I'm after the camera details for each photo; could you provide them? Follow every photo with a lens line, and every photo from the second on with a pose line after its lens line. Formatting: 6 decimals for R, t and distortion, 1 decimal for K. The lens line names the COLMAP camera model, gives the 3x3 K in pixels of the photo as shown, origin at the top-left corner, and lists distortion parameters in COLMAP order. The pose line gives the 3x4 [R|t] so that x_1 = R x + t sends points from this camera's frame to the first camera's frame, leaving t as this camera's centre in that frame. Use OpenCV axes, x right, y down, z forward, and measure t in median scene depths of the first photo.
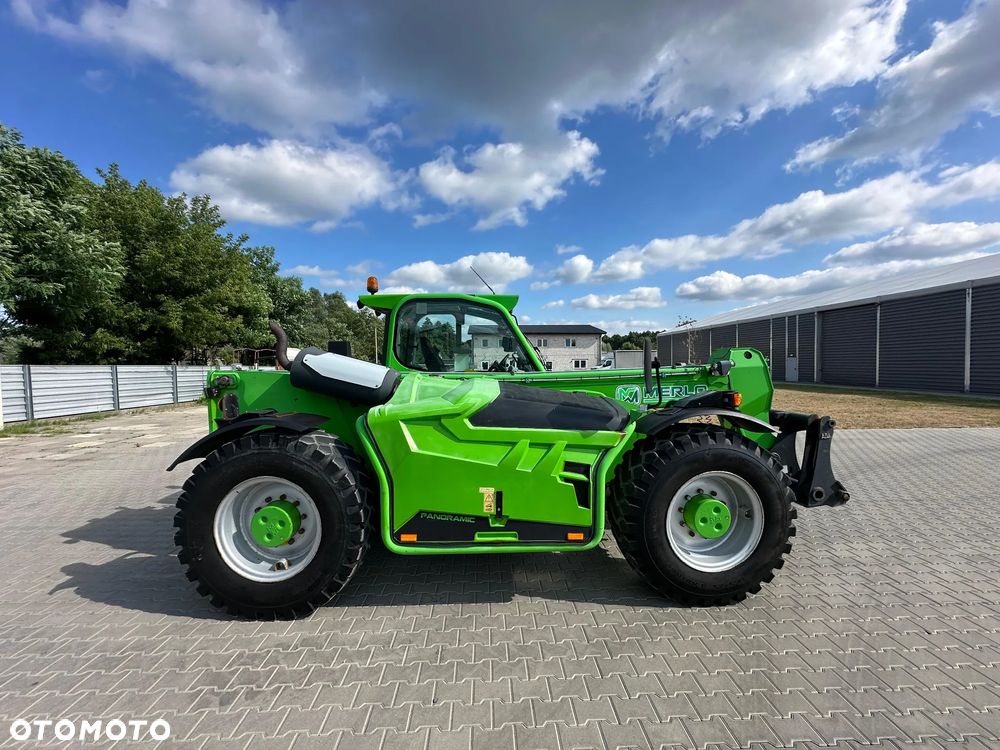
lens RADIAL K [[397.3, 0, 499.1], [0, 397.3, 374.8], [0, 0, 1]] dist [-0.002503, 0.000596]
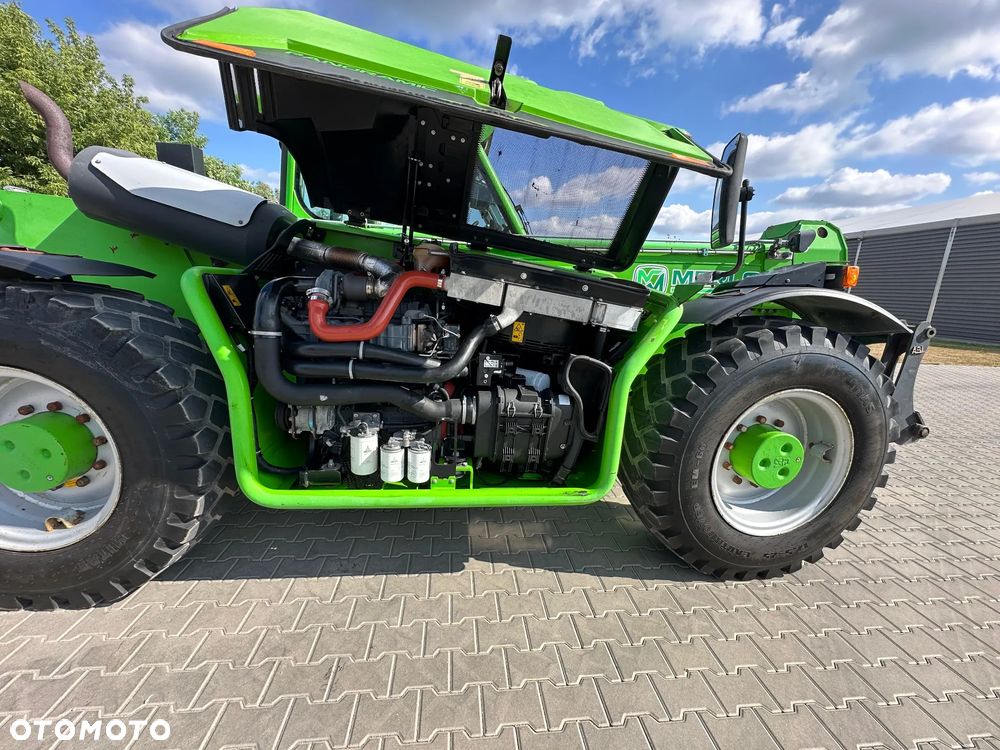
lens RADIAL K [[401.3, 0, 500.0], [0, 401.3, 375.0], [0, 0, 1]] dist [-0.001258, 0.000027]
pose [[0.995394, 0.040495, 0.086893, 0.021141], [-0.056333, 0.980479, 0.188383, 0.124694], [-0.077568, -0.192410, 0.978244, 0.412935]]
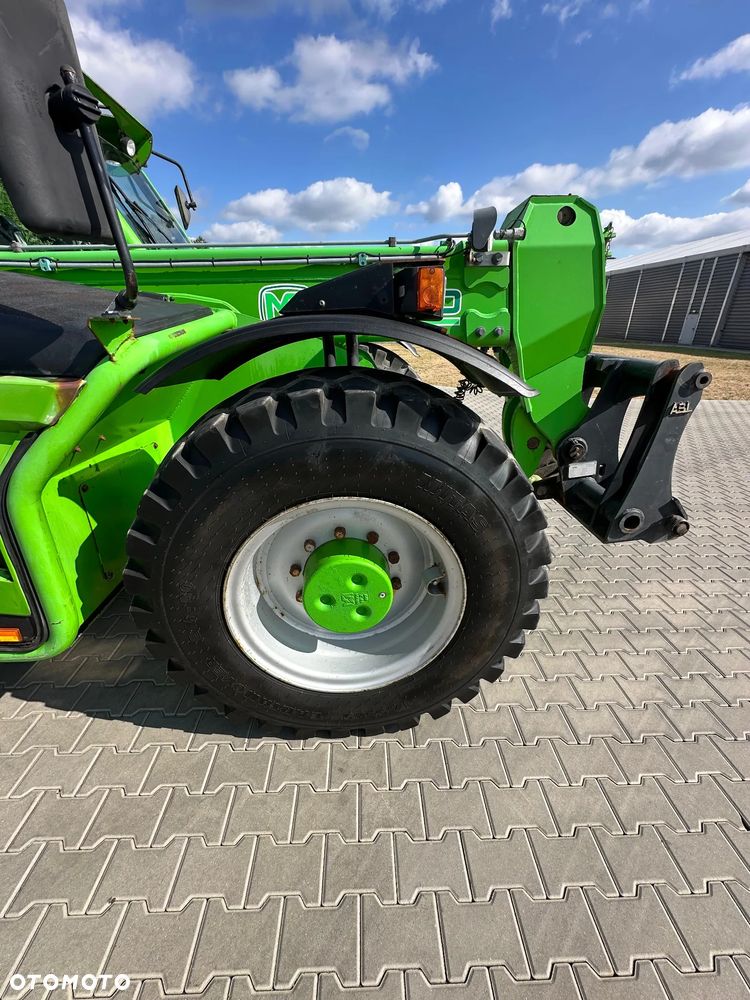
lens RADIAL K [[399.6, 0, 375.0], [0, 399.6, 500.0], [0, 0, 1]] dist [-0.001640, 0.000313]
pose [[0.999740, 0.018562, 0.013250, 0.551155], [-0.022241, 0.922021, 0.386500, 0.096497], [-0.005043, -0.386694, 0.922194, 0.632139]]
